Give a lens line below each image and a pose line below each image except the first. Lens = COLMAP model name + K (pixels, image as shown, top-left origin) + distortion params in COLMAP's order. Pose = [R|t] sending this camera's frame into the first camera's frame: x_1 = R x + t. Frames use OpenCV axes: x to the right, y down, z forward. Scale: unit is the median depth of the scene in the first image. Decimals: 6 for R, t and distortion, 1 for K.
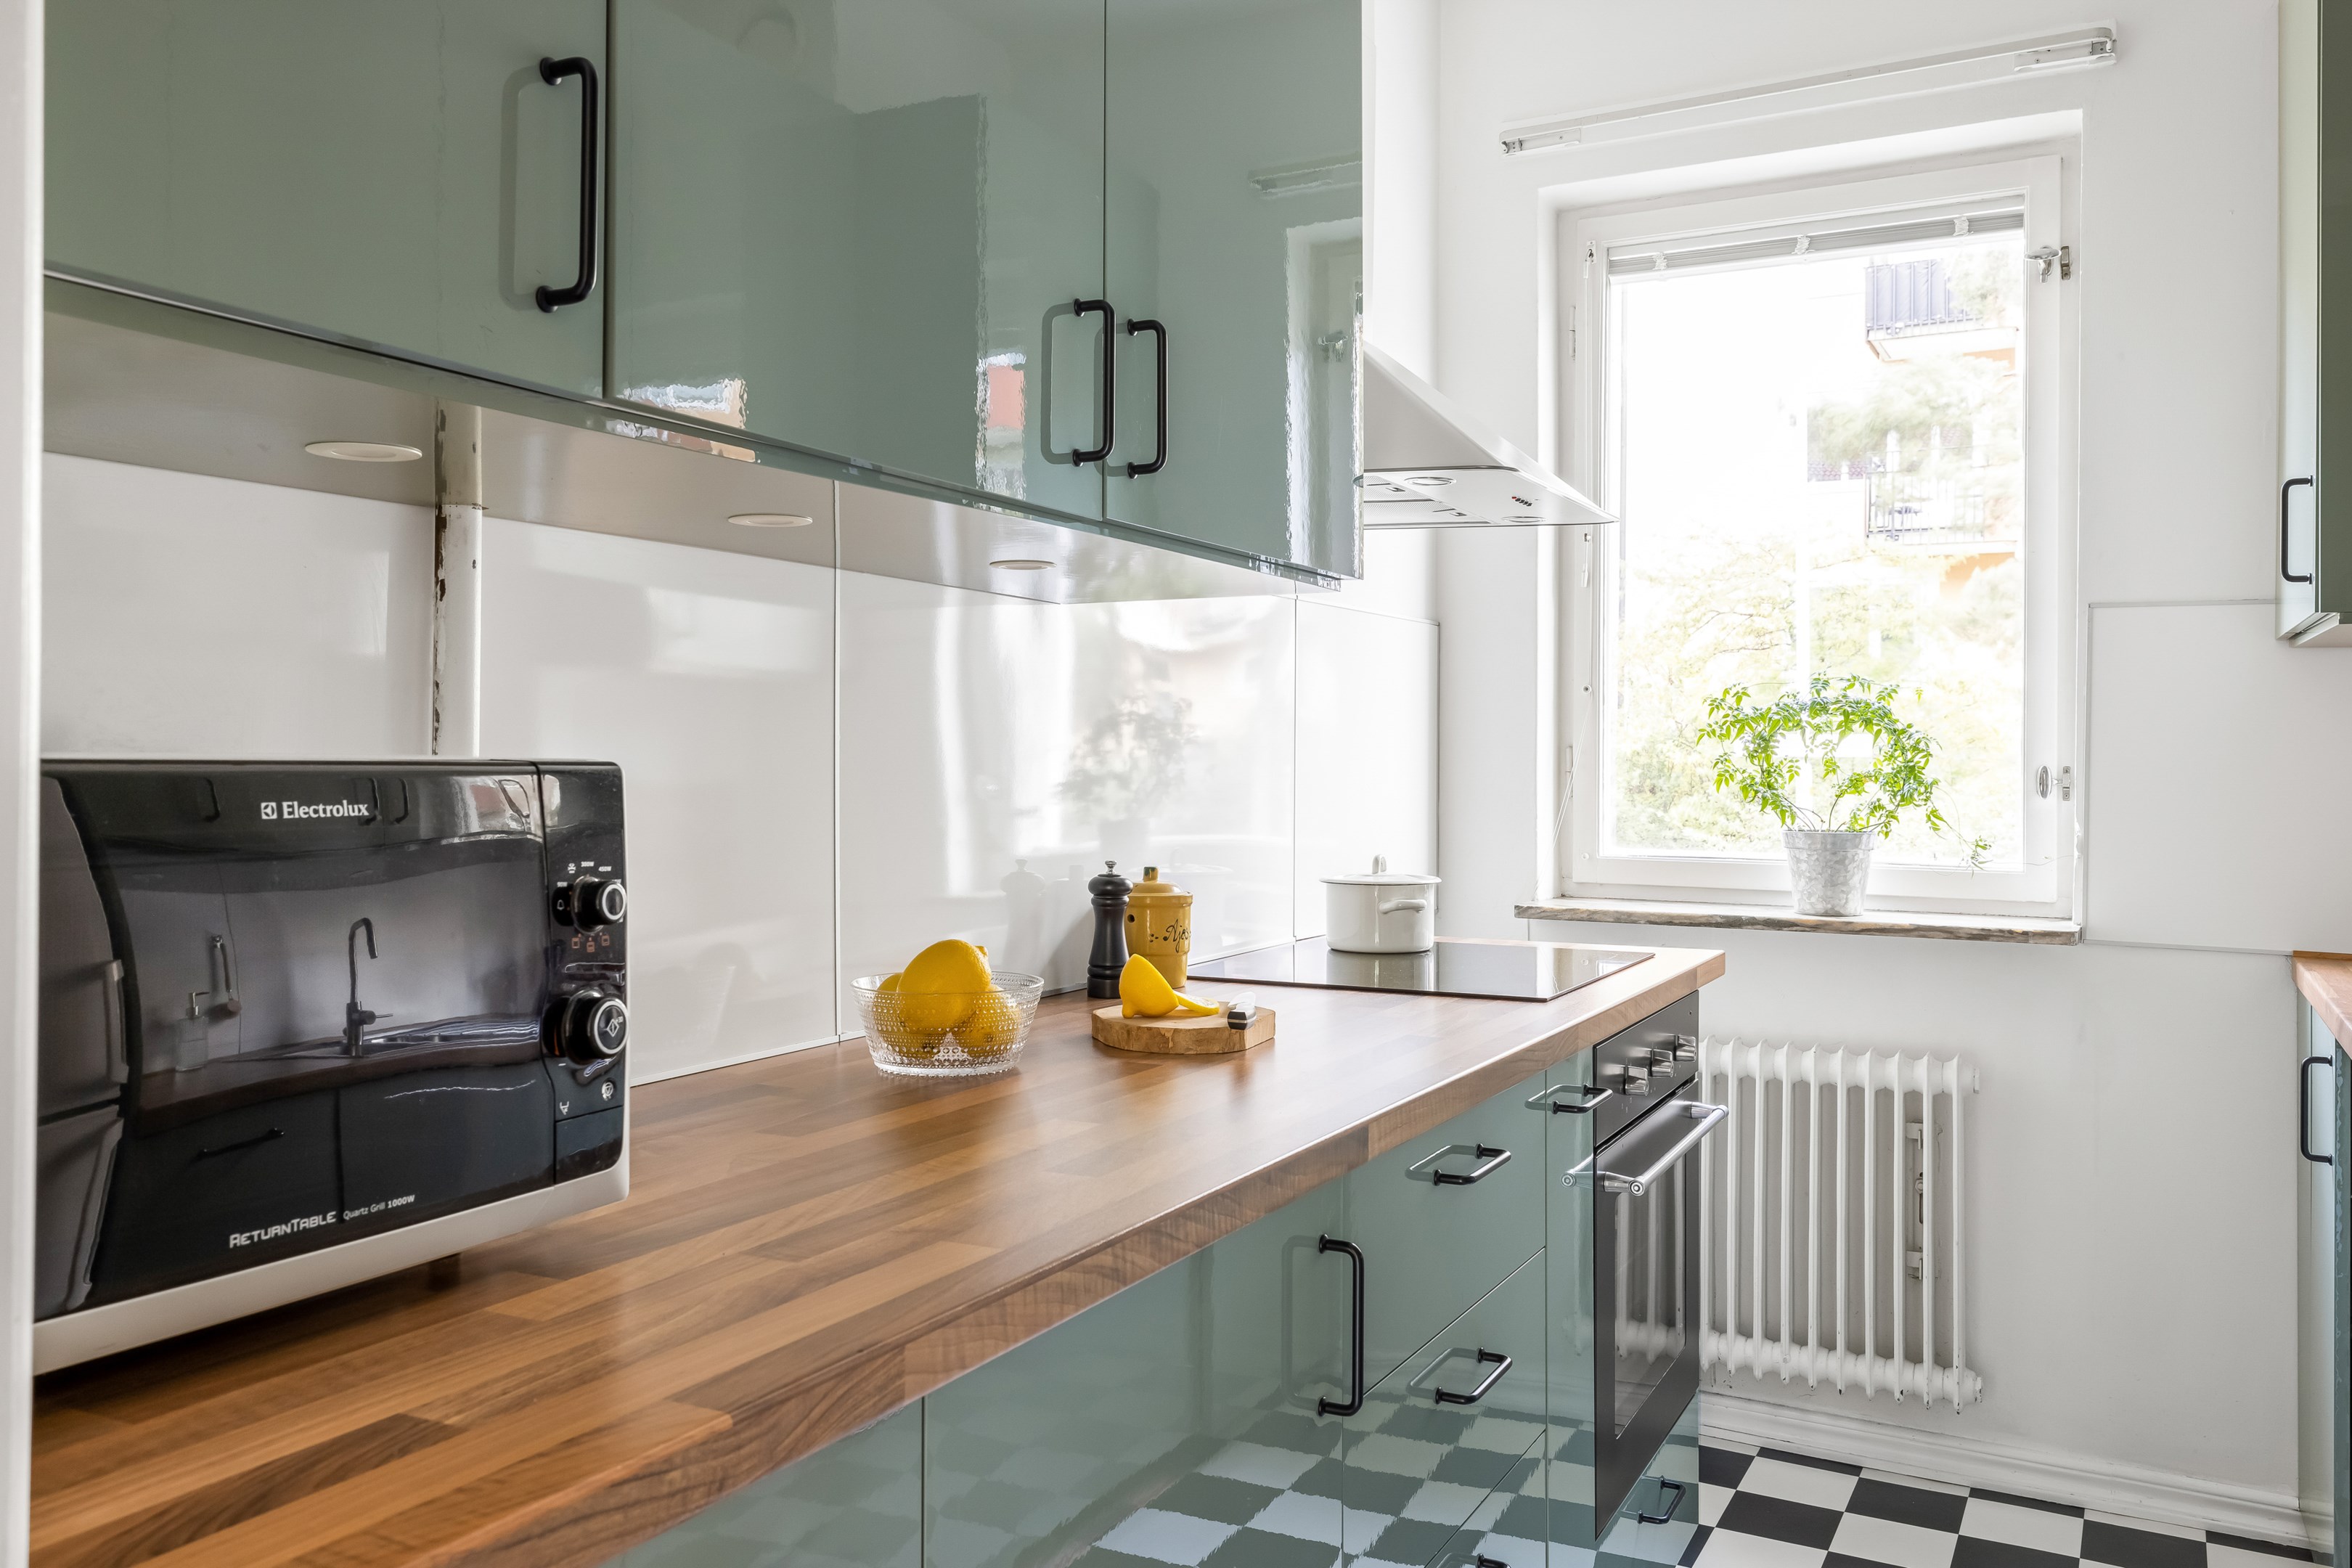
lens RADIAL K [[1852.3, 0, 1173.5], [0, 1852.3, 768.1], [0, 0, 1]] dist [0.001471, 0.003481]
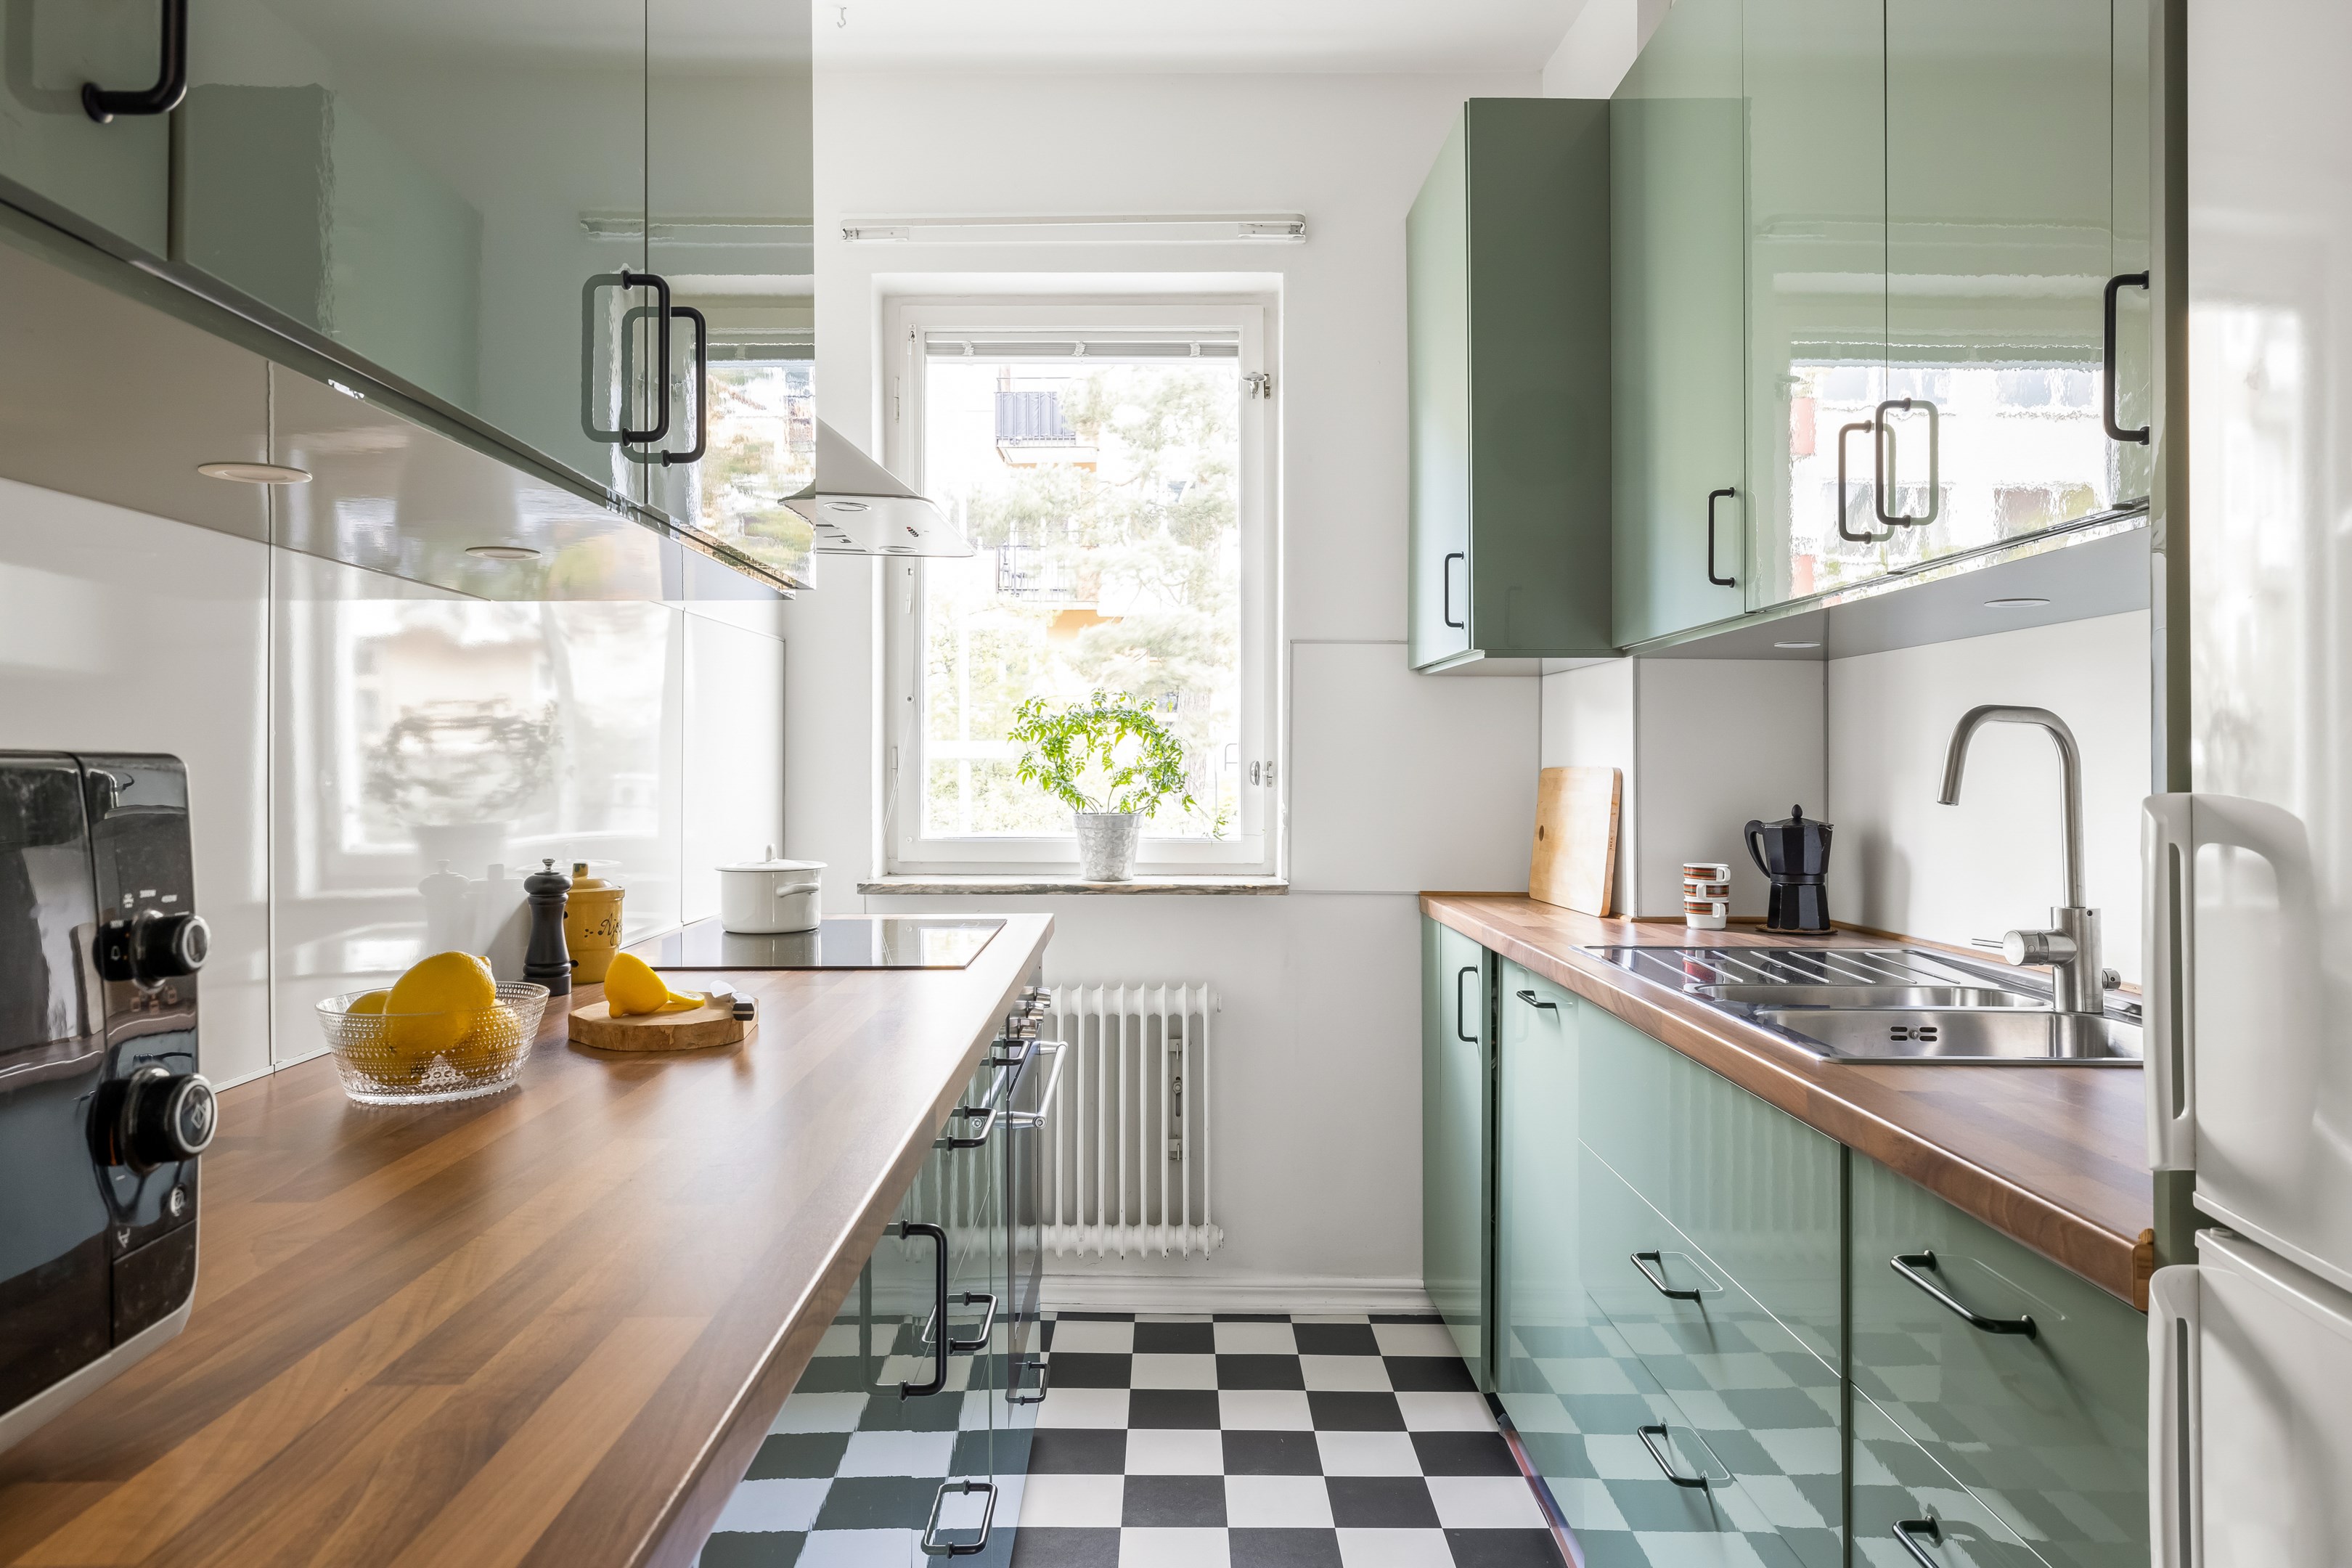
lens RADIAL K [[1464.6, 0, 1185.9], [0, 1464.6, 750.2], [0, 0, 1]] dist [-0.006064, 0.002719]
pose [[0.880670, -0.002312, 0.473724, -0.074875], [0.008223, 0.999912, -0.010406, 0.001624], [-0.473658, 0.013060, 0.880612, 0.098933]]
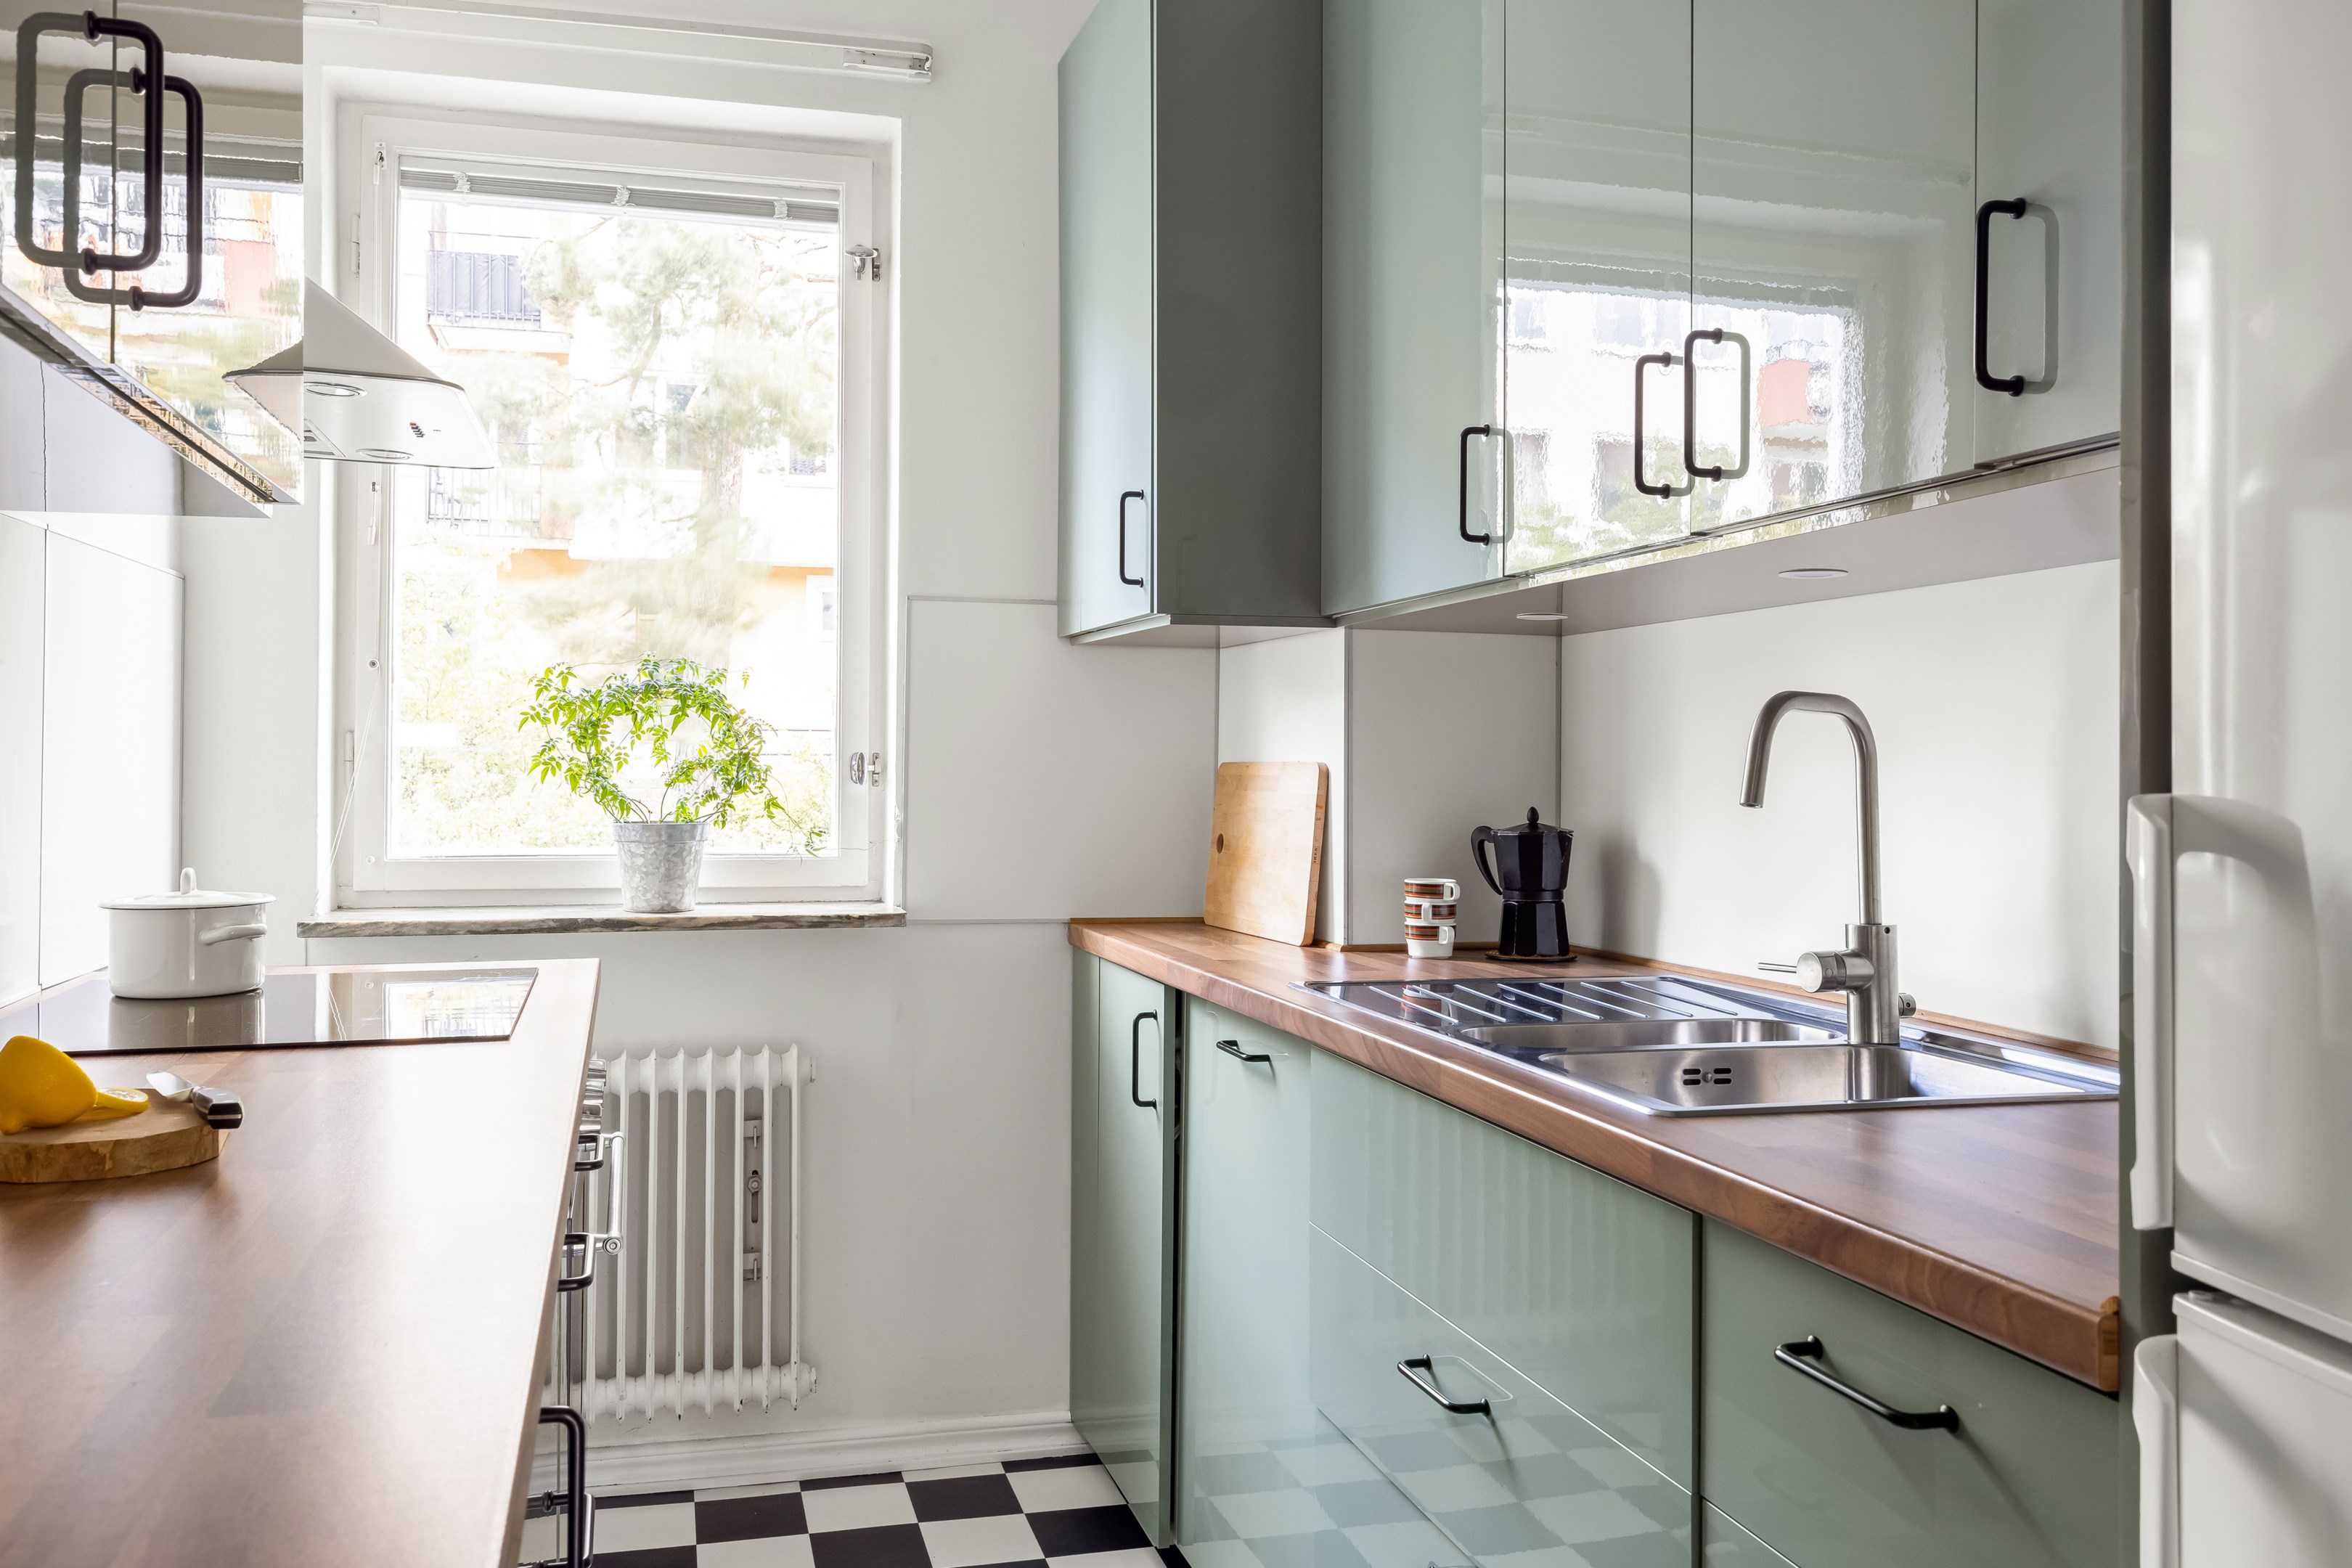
lens RADIAL K [[1852.3, 0, 1179.9], [0, 1852.3, 740.0], [0, 0, 1]] dist [0.001471, 0.003481]
pose [[0.728341, 0.002339, 0.685211, -0.103289], [0.004617, 0.999955, -0.008321, 0.001272], [-0.685200, 0.009225, 0.728297, 0.138265]]
